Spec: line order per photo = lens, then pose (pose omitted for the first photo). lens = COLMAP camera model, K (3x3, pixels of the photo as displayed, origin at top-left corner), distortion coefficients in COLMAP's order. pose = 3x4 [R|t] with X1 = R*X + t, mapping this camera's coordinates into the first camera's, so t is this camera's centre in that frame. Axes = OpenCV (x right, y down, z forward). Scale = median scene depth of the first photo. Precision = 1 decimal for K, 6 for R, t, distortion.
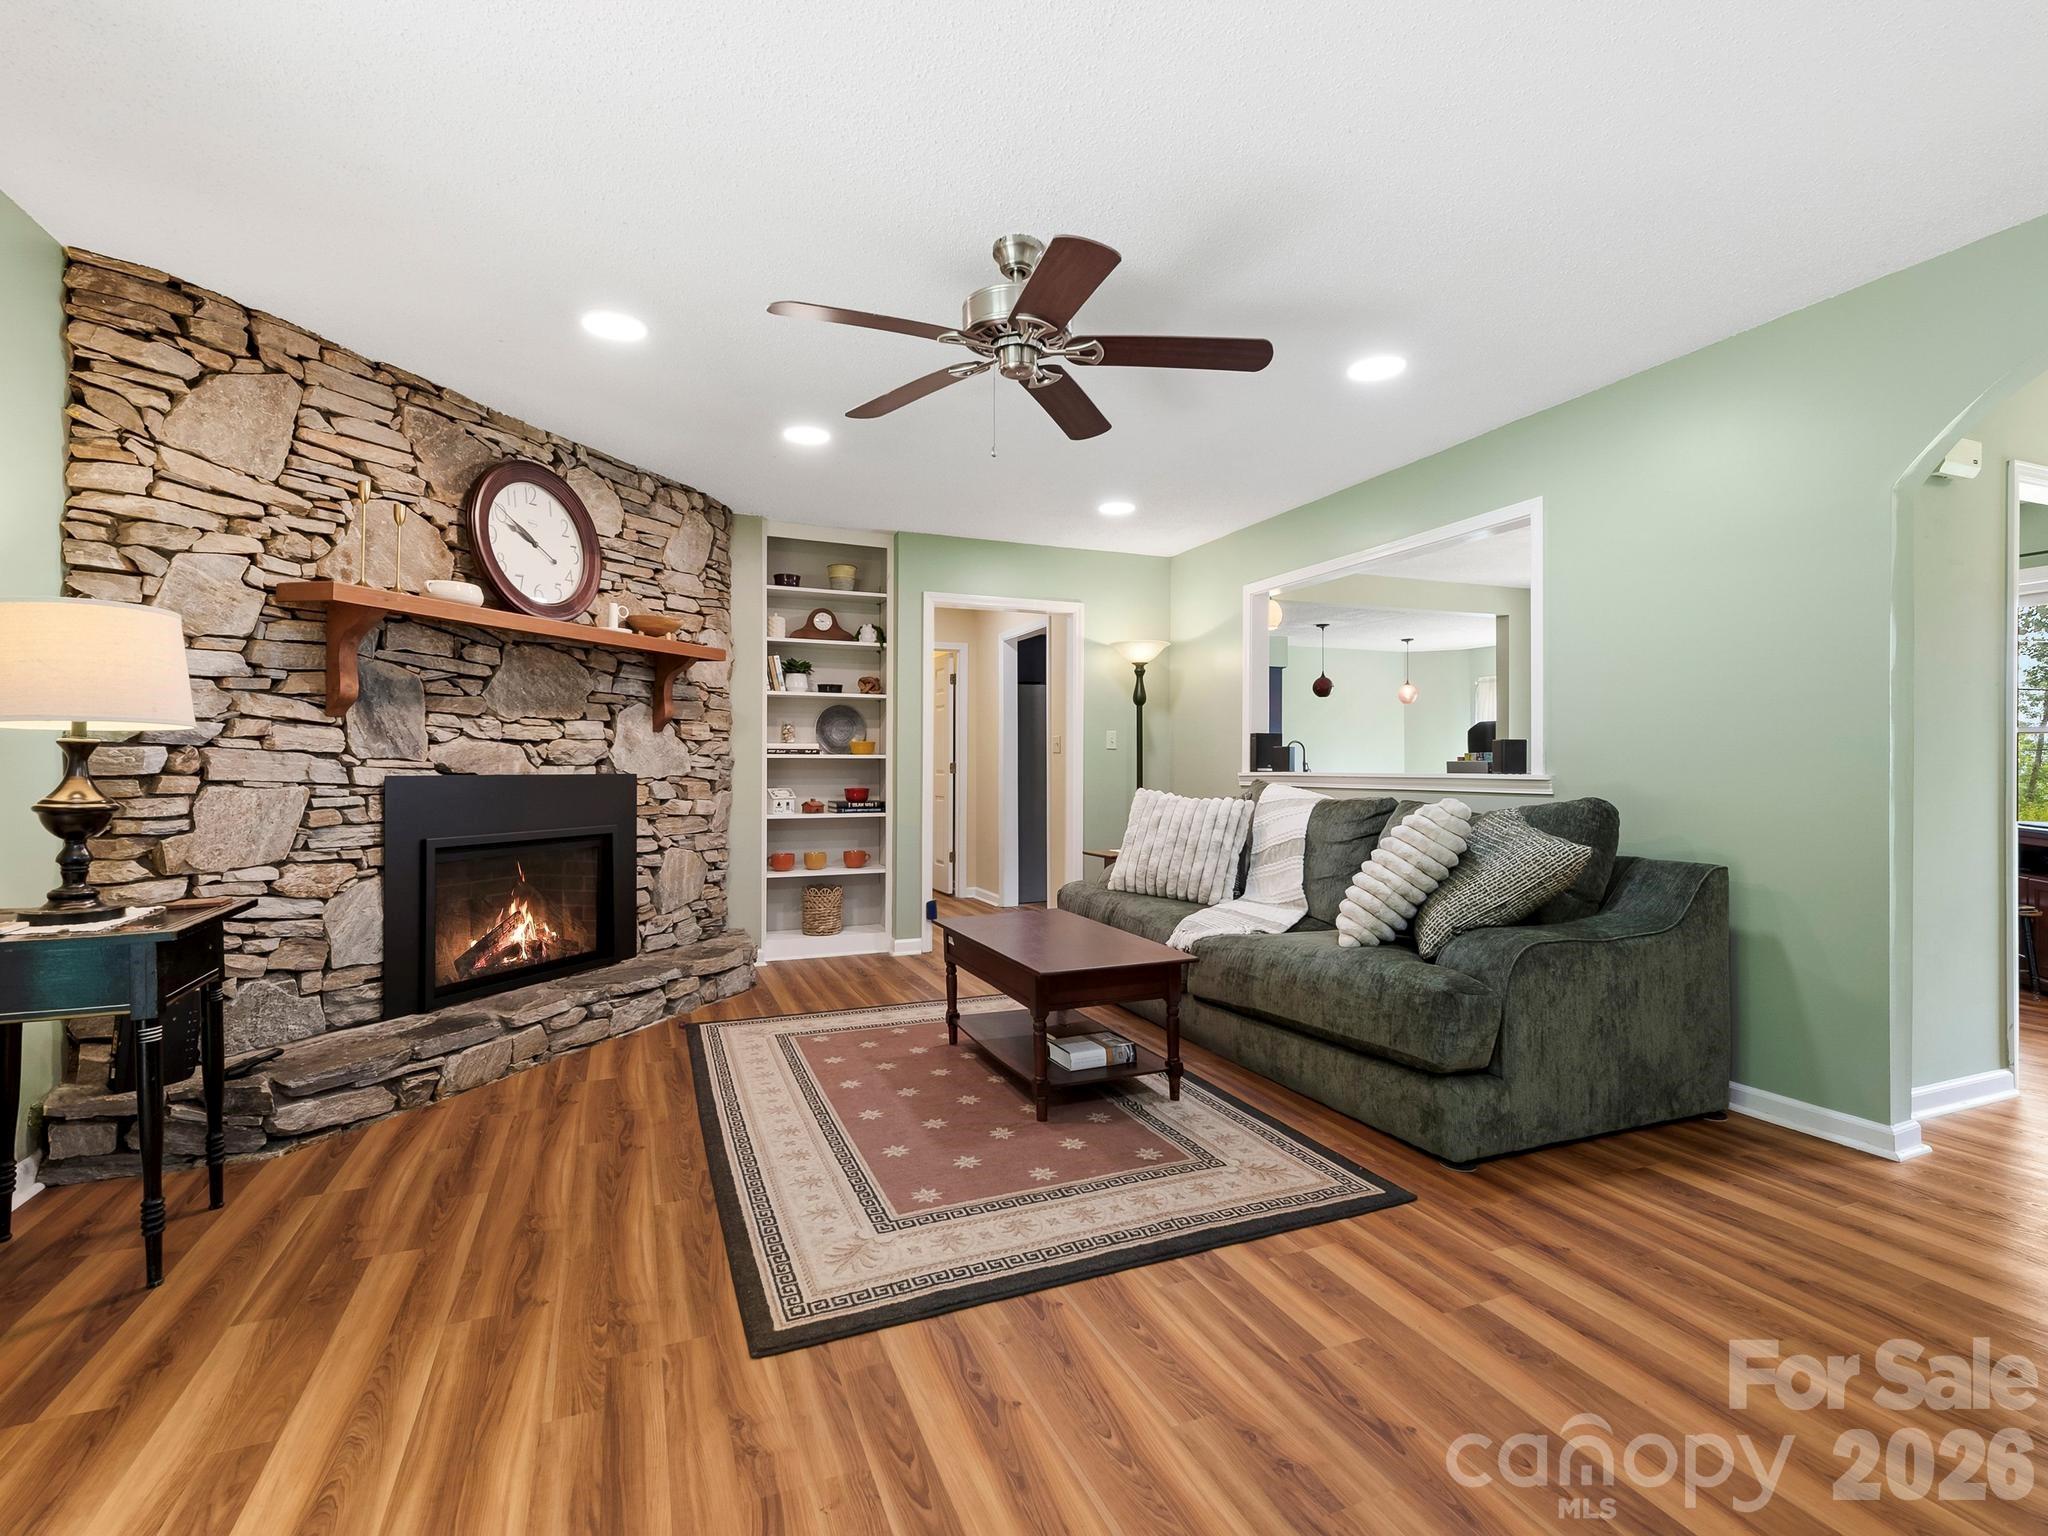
lens RADIAL K [[937.4, 0, 1022.5], [0, 937.4, 771.7], [0, 0, 1]] dist [0.002372, -0.000682]
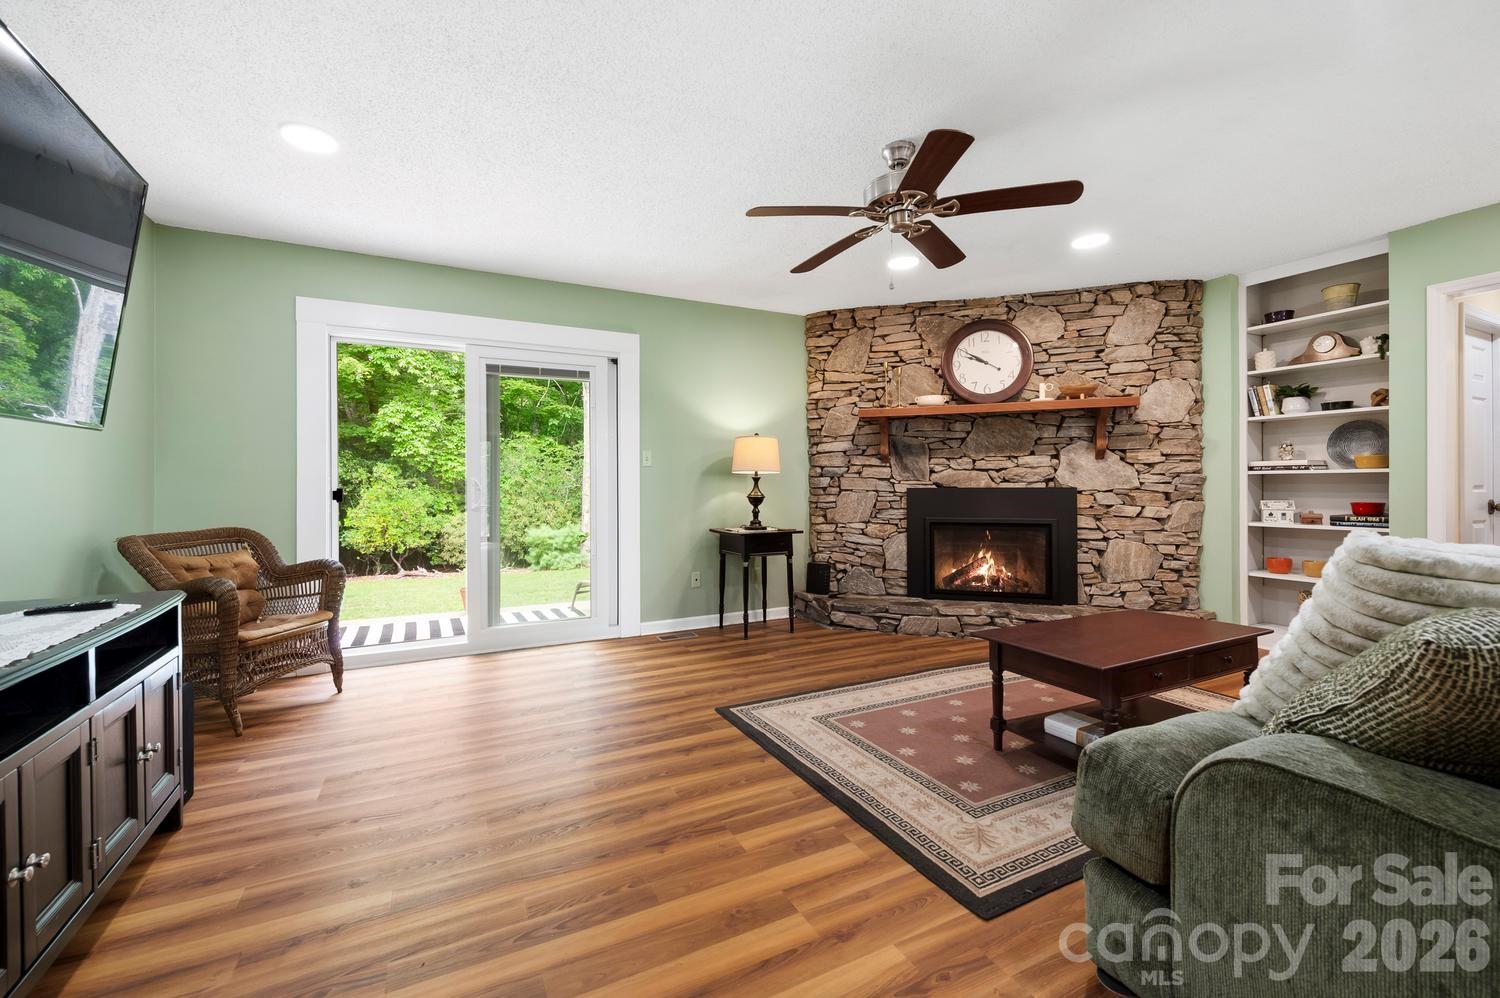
lens RADIAL K [[623.7, 0, 751.0], [0, 623.7, 489.8], [0, 0, 1]] dist [0.014405, 0.000171]
pose [[0.069057, 0.008534, -0.997576, 0.828588], [0.000881, 0.999962, 0.008615, -0.004440], [0.997612, -0.001474, 0.069046, 0.553028]]
